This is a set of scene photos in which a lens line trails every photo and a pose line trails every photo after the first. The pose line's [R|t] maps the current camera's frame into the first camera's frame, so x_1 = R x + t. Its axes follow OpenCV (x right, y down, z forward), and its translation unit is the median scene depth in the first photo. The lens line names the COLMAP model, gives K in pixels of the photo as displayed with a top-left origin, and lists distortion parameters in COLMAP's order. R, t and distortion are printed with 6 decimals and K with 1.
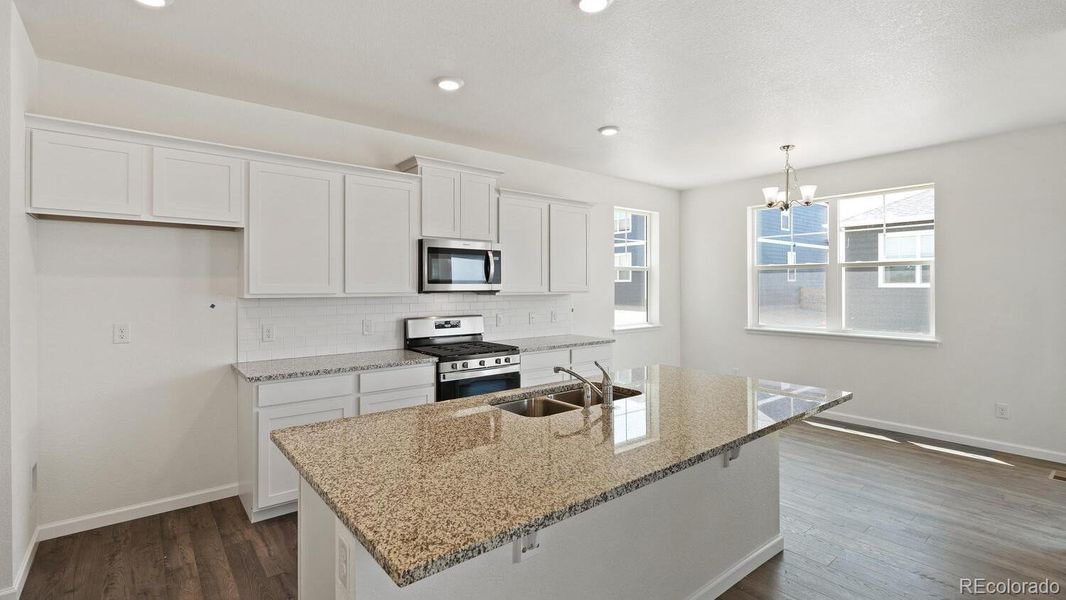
lens RADIAL K [[486.8, 0, 535.6], [0, 486.8, 282.8], [0, 0, 1]] dist [-0.004768, 0.000570]
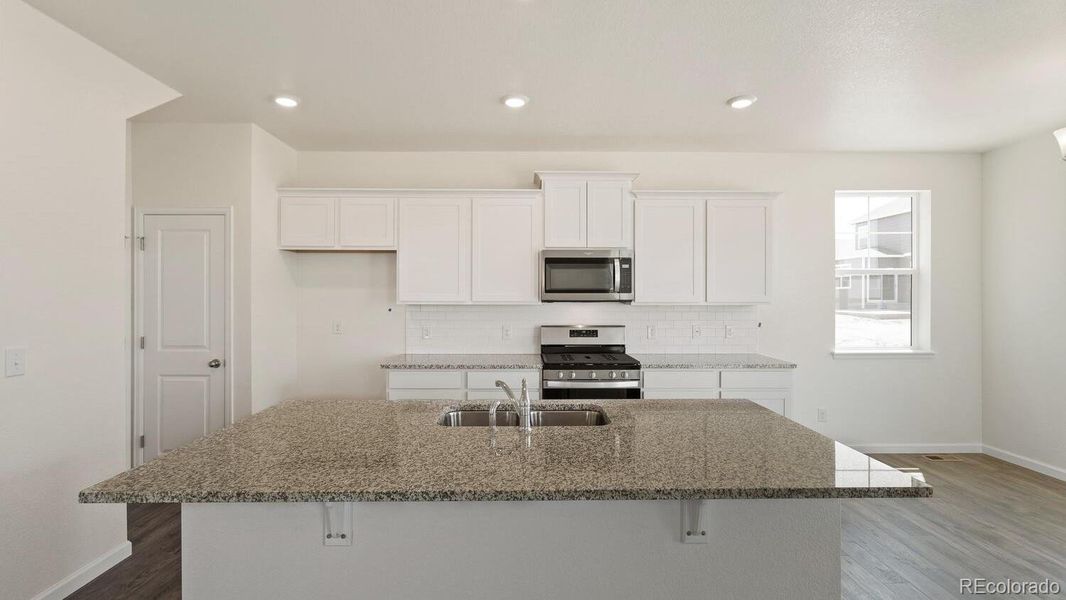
lens RADIAL K [[486.8, 0, 543.8], [0, 486.8, 295.5], [0, 0, 1]] dist [-0.004768, 0.000570]
pose [[0.781875, 0.001658, -0.623433, 0.413026], [0.002986, 0.999975, 0.006404, 0.000139], [0.623428, -0.006869, 0.781850, 0.177659]]
